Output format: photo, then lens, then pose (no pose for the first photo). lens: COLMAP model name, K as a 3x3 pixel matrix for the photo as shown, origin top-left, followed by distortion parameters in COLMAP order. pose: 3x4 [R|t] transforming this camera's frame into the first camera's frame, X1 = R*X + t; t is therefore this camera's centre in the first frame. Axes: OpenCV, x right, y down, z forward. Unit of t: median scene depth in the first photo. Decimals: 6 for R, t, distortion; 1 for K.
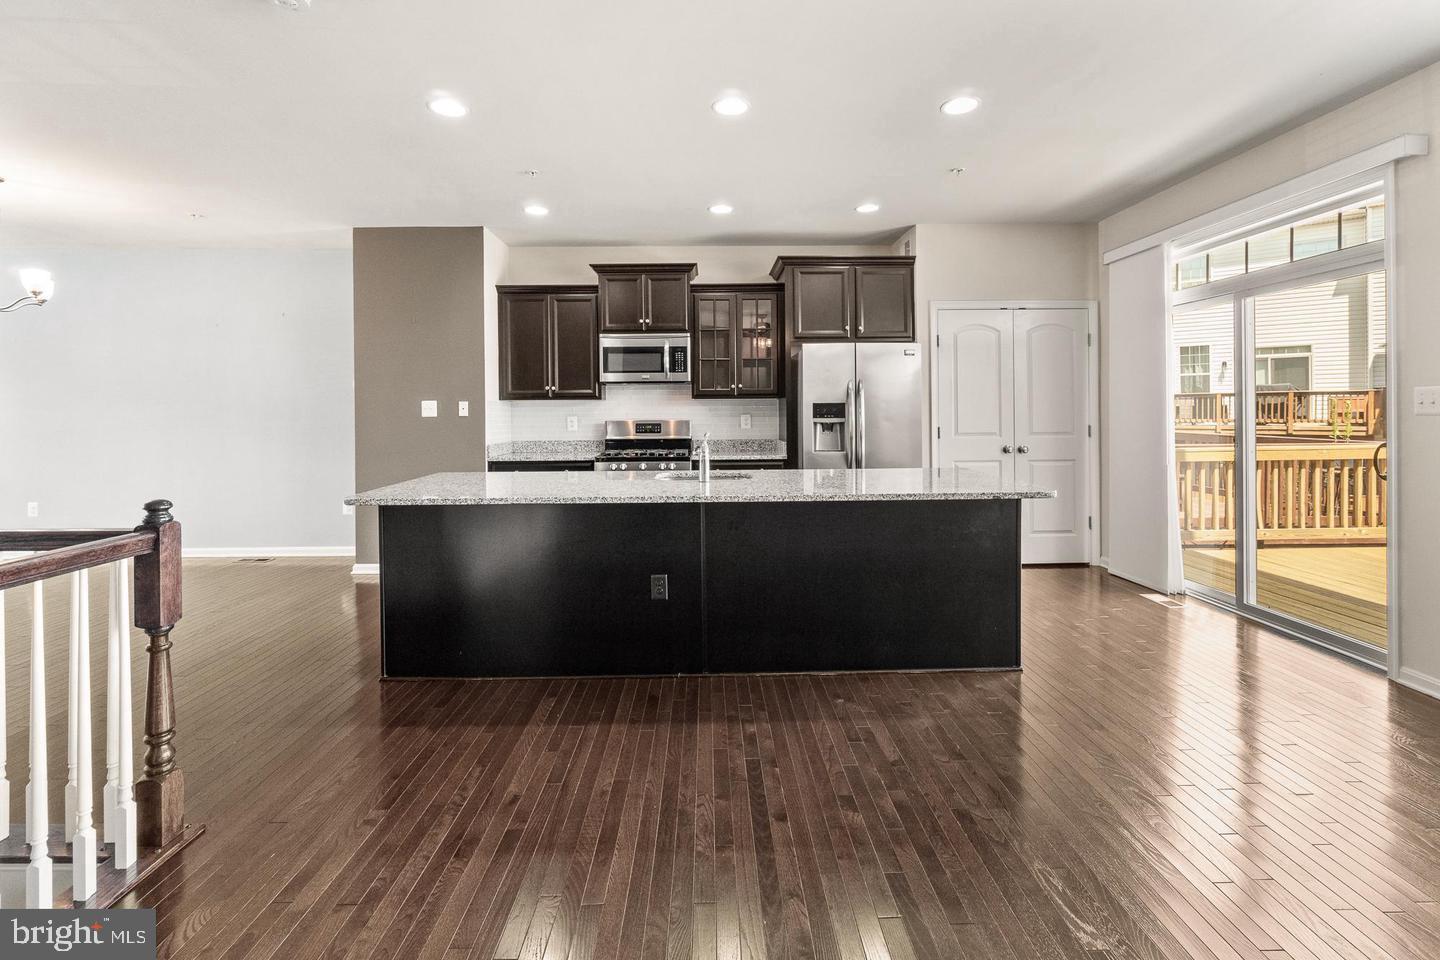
lens RADIAL K [[633.4, 0, 723.4], [0, 633.4, 415.2], [0, 0, 1]] dist [-0.008232, 0.000949]
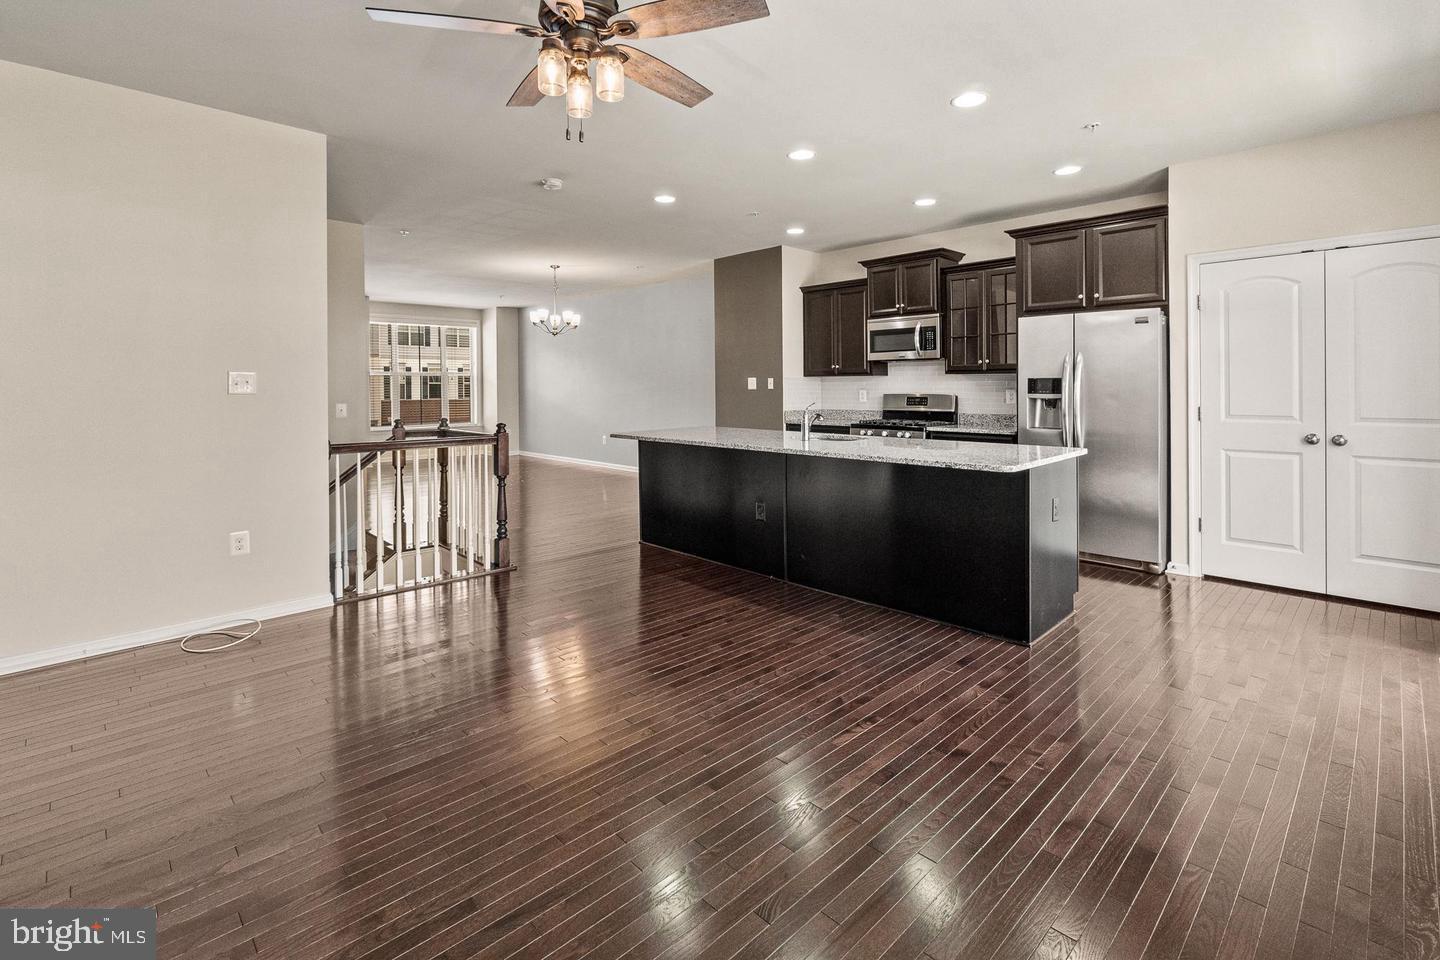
lens RADIAL K [[667.1, 0, 732.2], [0, 667.1, 389.7], [0, 0, 1]] dist [-0.018348, 0.000726]
pose [[0.687314, 0.009288, -0.726301, 0.561998], [-0.007082, 0.999956, 0.006085, -0.004633], [0.726326, 0.000961, 0.687350, -0.034694]]
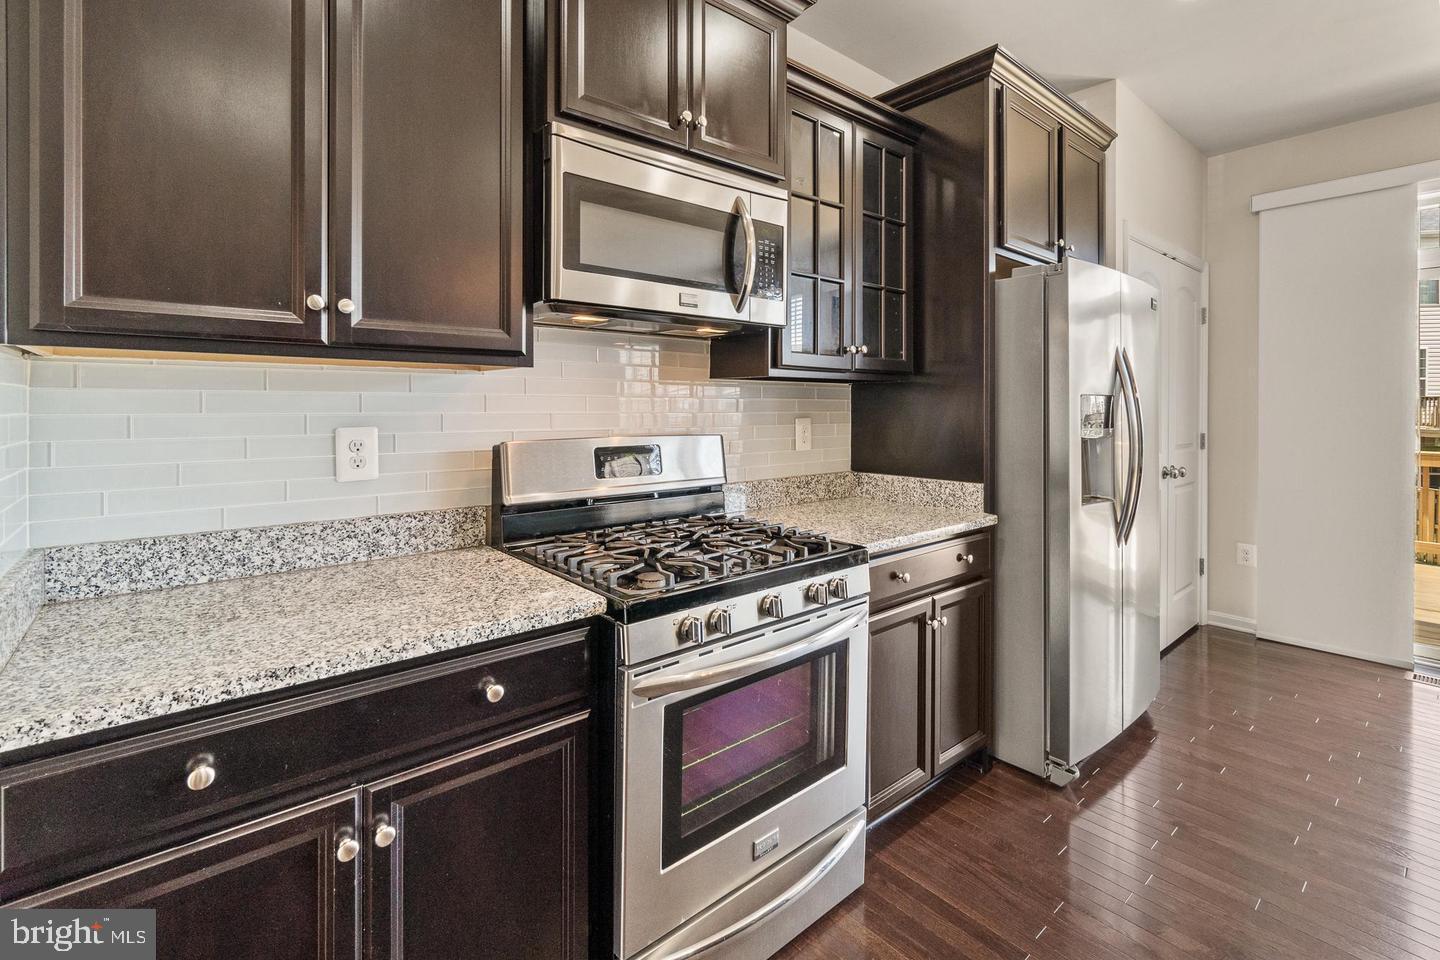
lens RADIAL K [[633.4, 0, 718.2], [0, 633.4, 405.9], [0, 0, 1]] dist [-0.008232, 0.000949]
pose [[0.794447, 0.009827, 0.607254, -0.318490], [-0.005140, 0.999942, -0.009457, -0.005946], [-0.607312, 0.004392, 0.794451, 0.790312]]
